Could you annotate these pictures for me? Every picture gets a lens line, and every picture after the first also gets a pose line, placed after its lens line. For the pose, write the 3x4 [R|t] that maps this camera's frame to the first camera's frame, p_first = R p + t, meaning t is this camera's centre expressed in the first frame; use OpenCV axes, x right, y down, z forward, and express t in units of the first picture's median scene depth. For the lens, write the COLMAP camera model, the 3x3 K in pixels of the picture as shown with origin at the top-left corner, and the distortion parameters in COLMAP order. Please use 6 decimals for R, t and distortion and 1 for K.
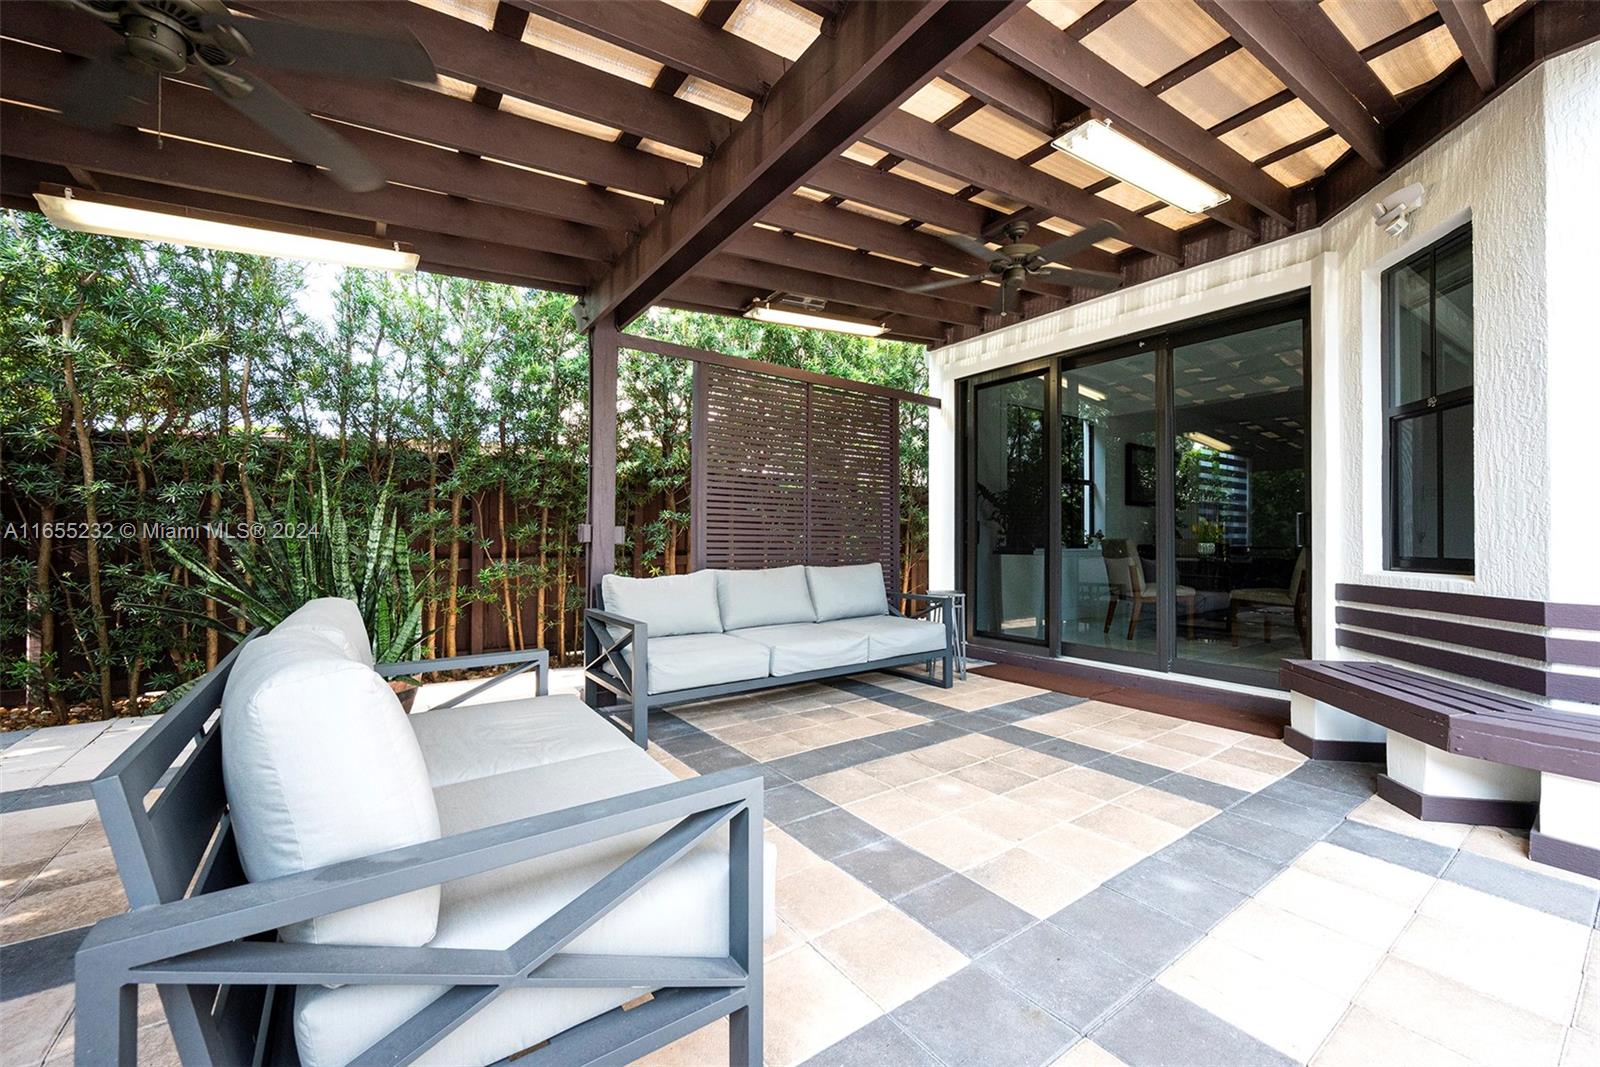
lens RADIAL K [[628.2, 0, 808.6], [0, 628.2, 532.3], [0, 0, 1]] dist [-0.000657, -0.000023]
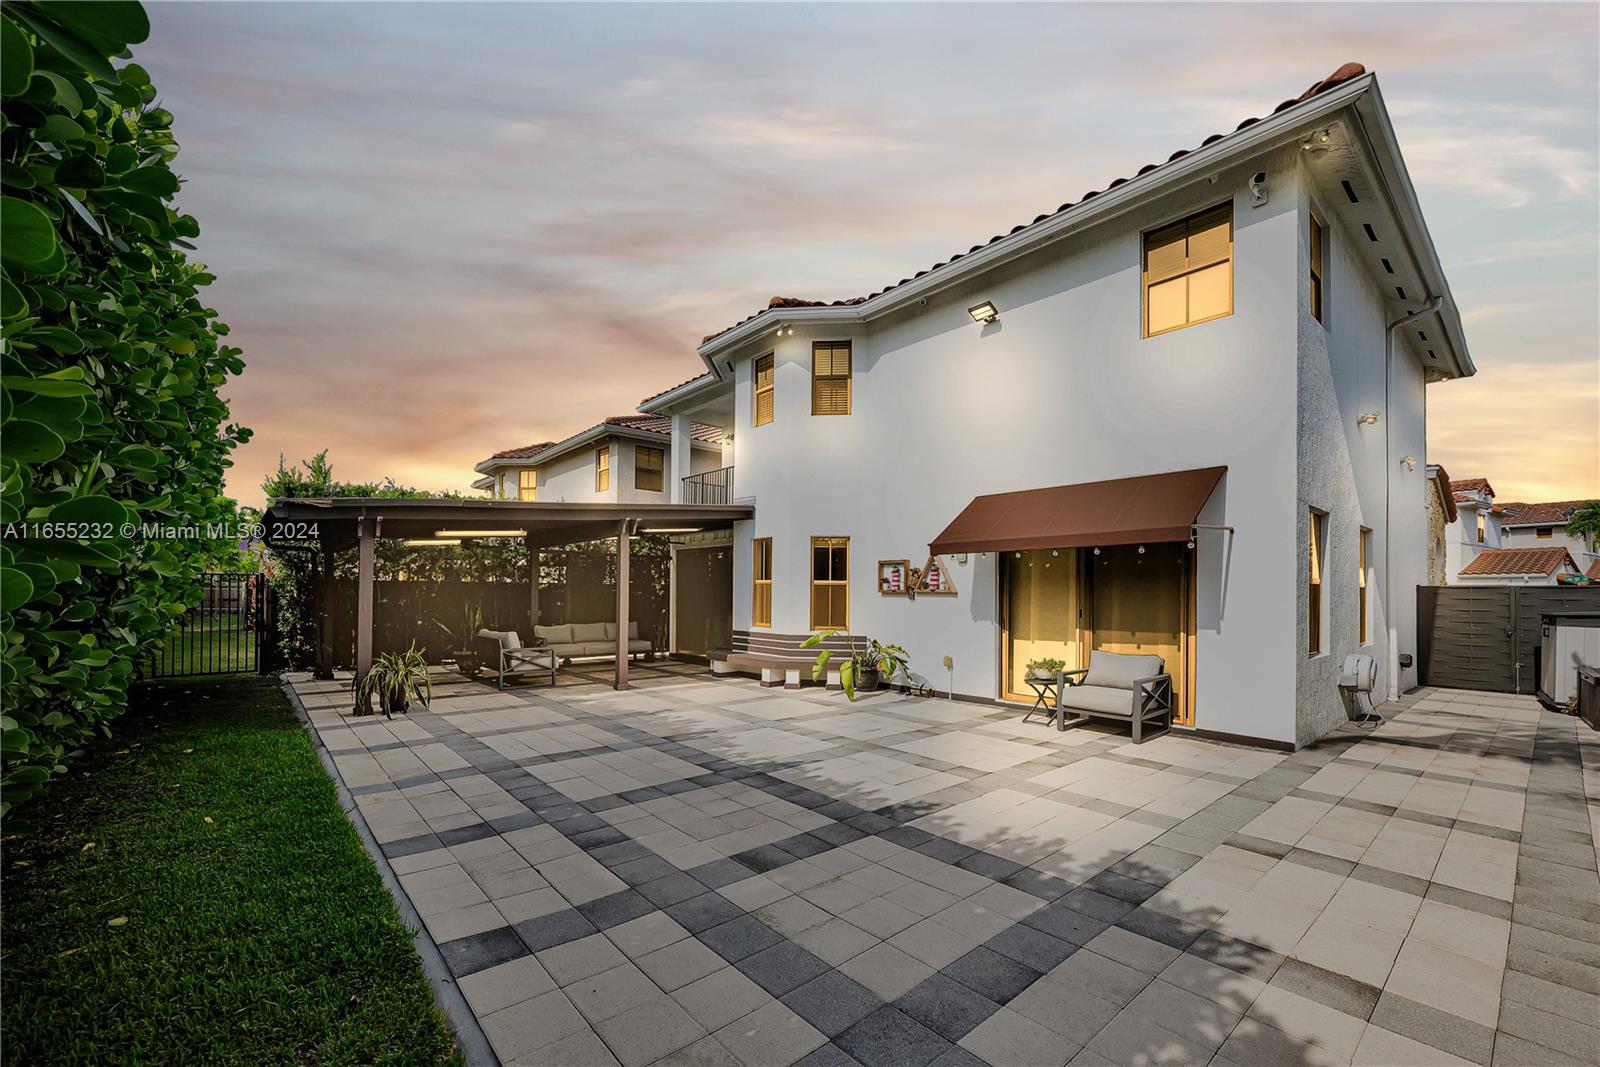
lens RADIAL K [[645.0, 0, 798.0], [0, 645.0, 586.6], [0, 0, 1]] dist [-0.000941, -0.000084]
pose [[0.996488, 0.002997, 0.083682, 0.802979], [-0.002901, 0.999995, -0.001266, -0.142682], [-0.083685, 0.001018, 0.996492, -2.606876]]
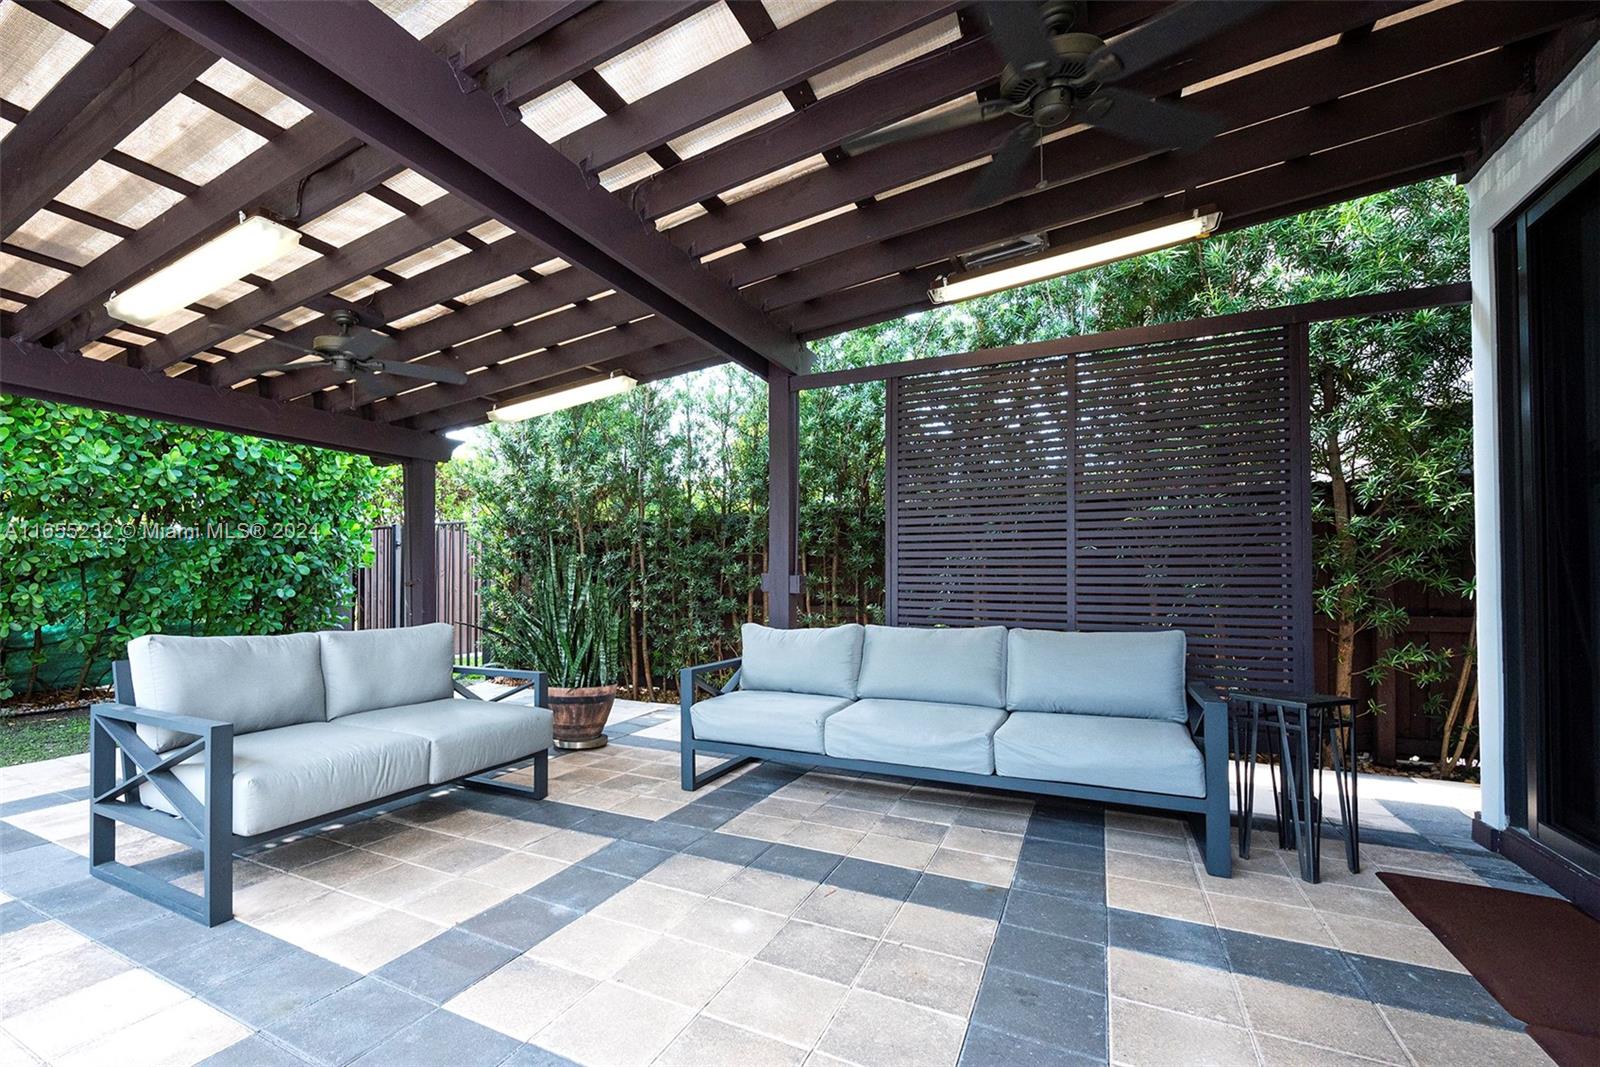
lens RADIAL K [[719.9, 0, 685.9], [0, 719.9, 572.7], [0, 0, 1]] dist [-0.000335, -0.000108]
pose [[0.405608, -0.016528, -0.913898, 0.713483], [0.012337, 0.999844, -0.012607, -0.001744], [0.913964, -0.006161, 0.405749, 0.429694]]
